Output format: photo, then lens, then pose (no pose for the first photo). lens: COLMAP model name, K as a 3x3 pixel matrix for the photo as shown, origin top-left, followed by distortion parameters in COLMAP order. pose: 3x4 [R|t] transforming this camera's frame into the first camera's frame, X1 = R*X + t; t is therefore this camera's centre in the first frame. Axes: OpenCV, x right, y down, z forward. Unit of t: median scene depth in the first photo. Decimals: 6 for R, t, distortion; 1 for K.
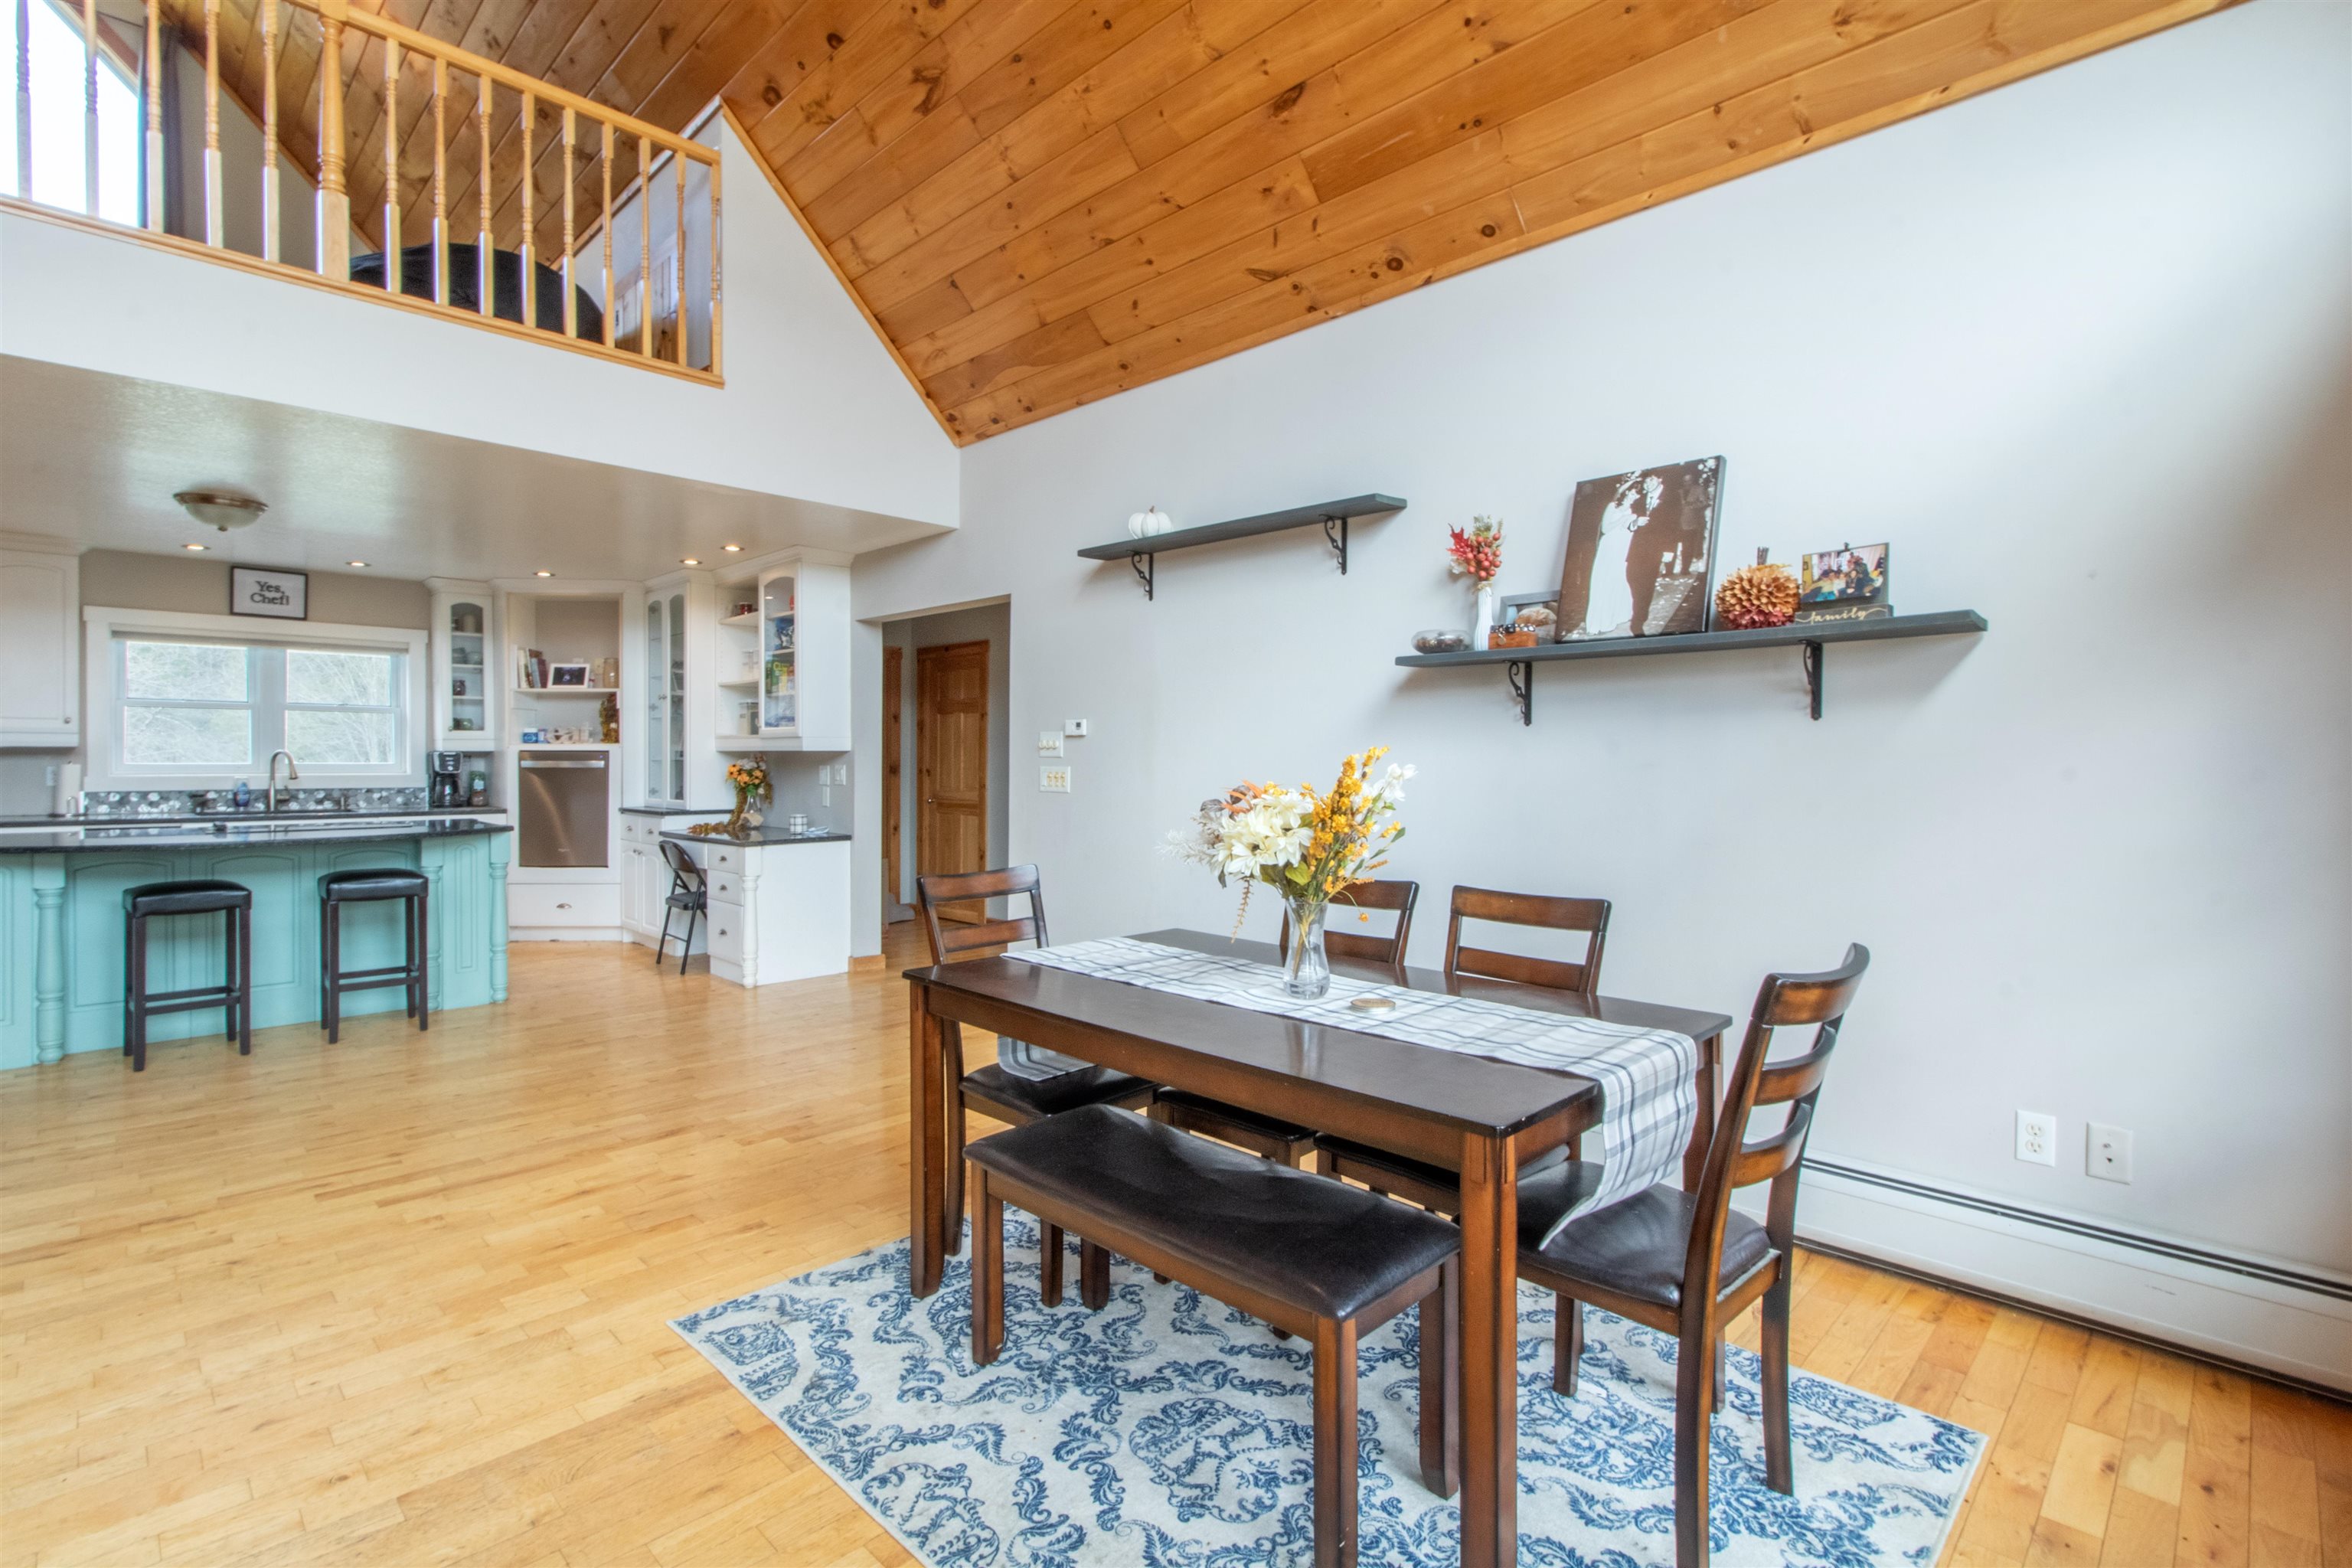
lens RADIAL K [[1088.5, 0, 1165.9], [0, 1088.5, 768.4], [0, 0, 1]] dist [0.000868, 0.000560]
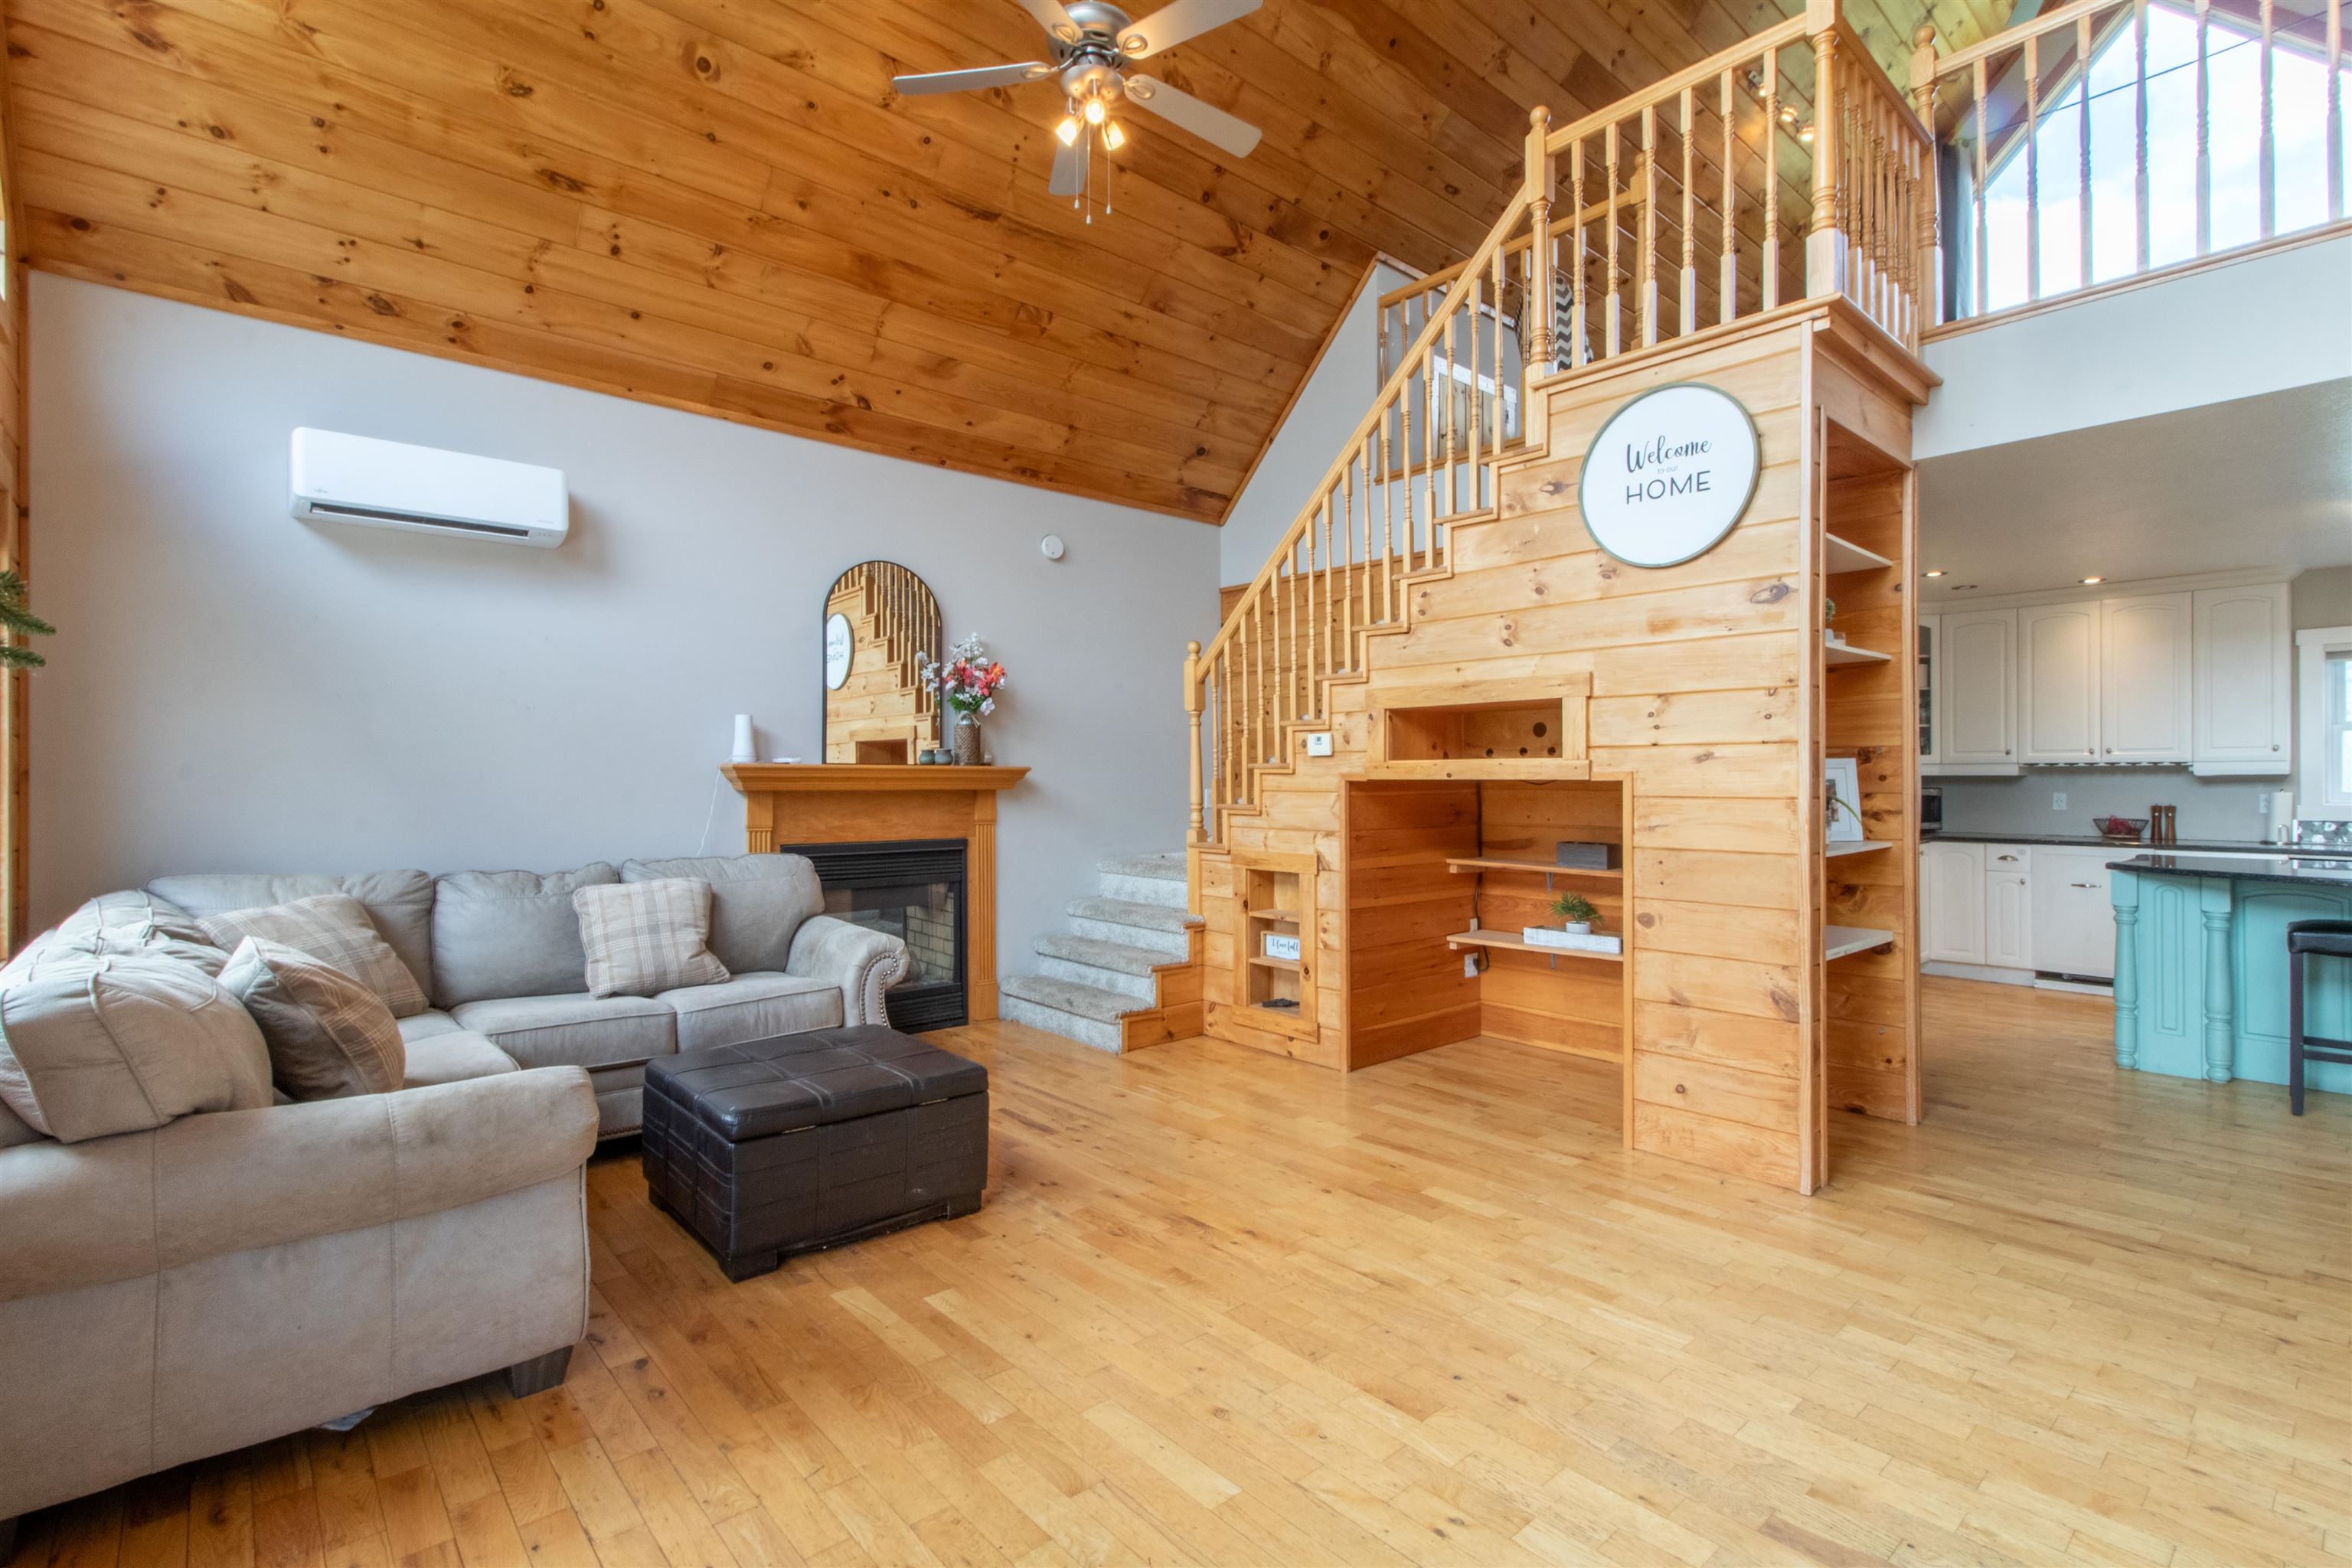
lens RADIAL K [[1089.6, 0, 1180.8], [0, 1089.6, 777.3], [0, 0, 1]] dist [0.005083, 0.000307]
pose [[-0.060006, -0.009057, -0.998157, 0.052145], [-0.008064, 0.999931, -0.008588, -0.000567], [0.998165, 0.007533, -0.060075, 0.058091]]
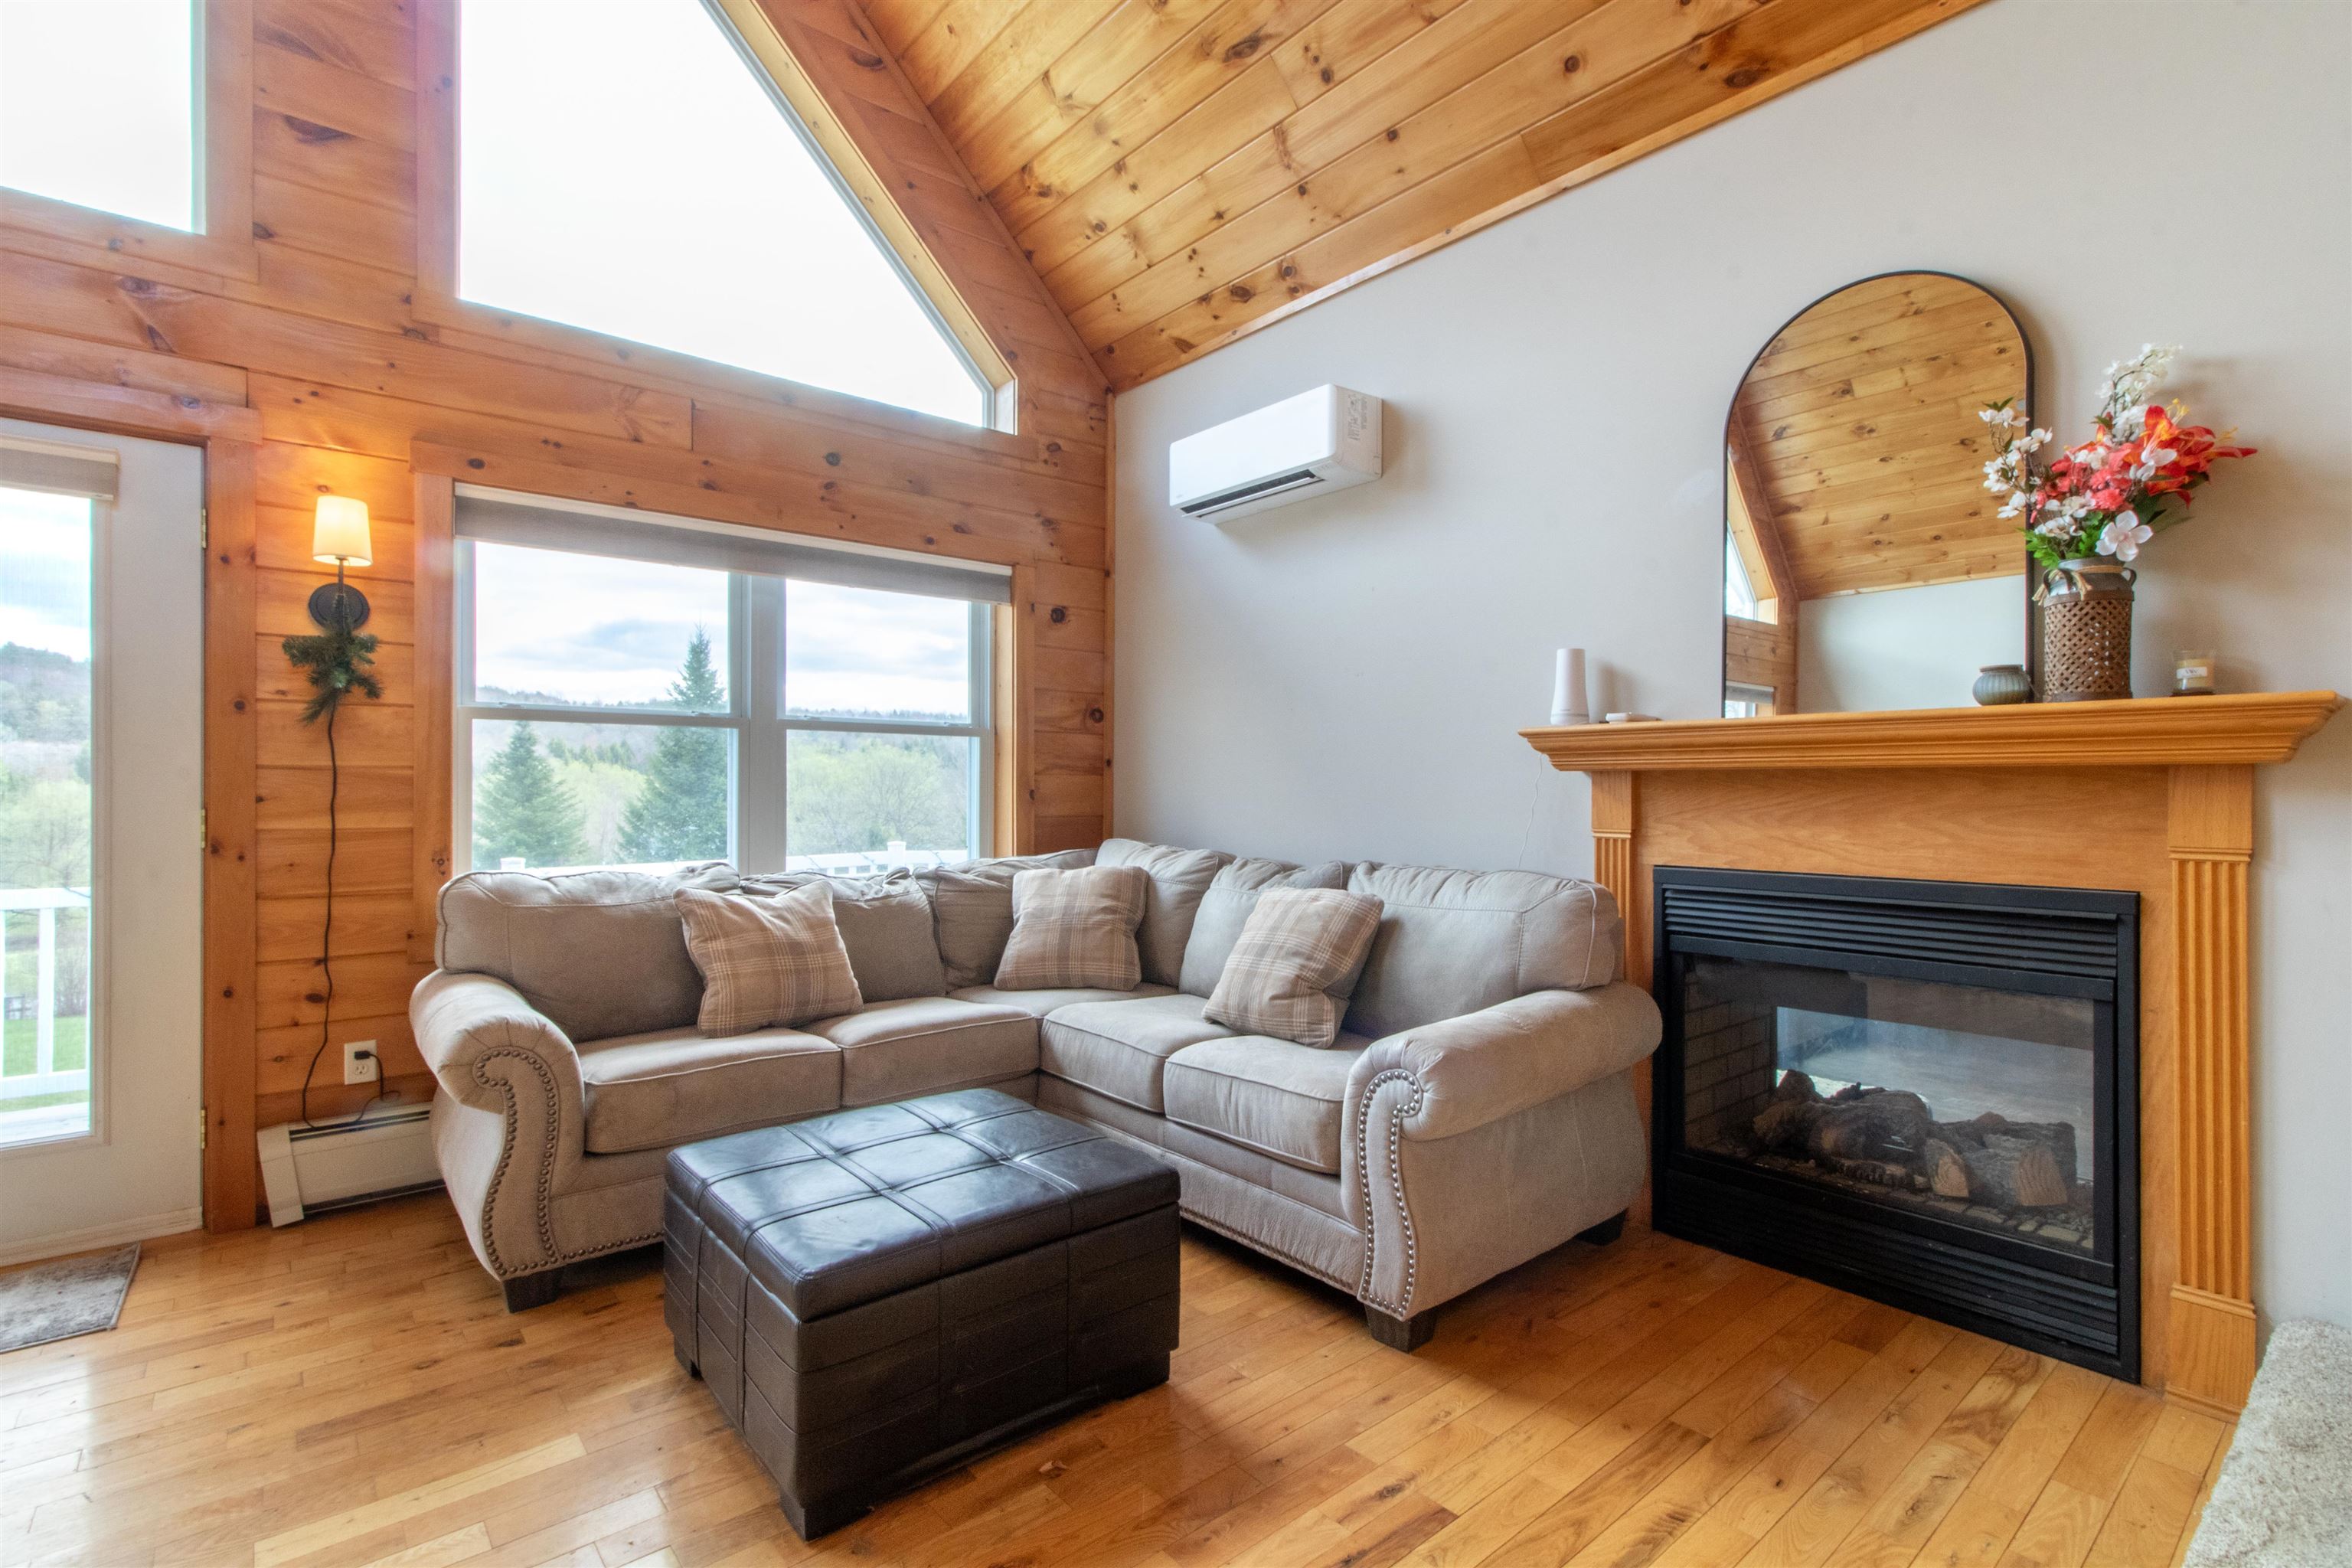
lens RADIAL K [[1087.5, 0, 1176.0], [0, 1087.5, 784.0], [0, 0, 1]] dist [0.002406, 0.000356]
pose [[-0.996598, -0.007822, 0.082043, -0.572730], [-0.007547, 0.999965, 0.003655, 0.010634], [-0.082069, 0.003023, -0.996622, 0.196111]]
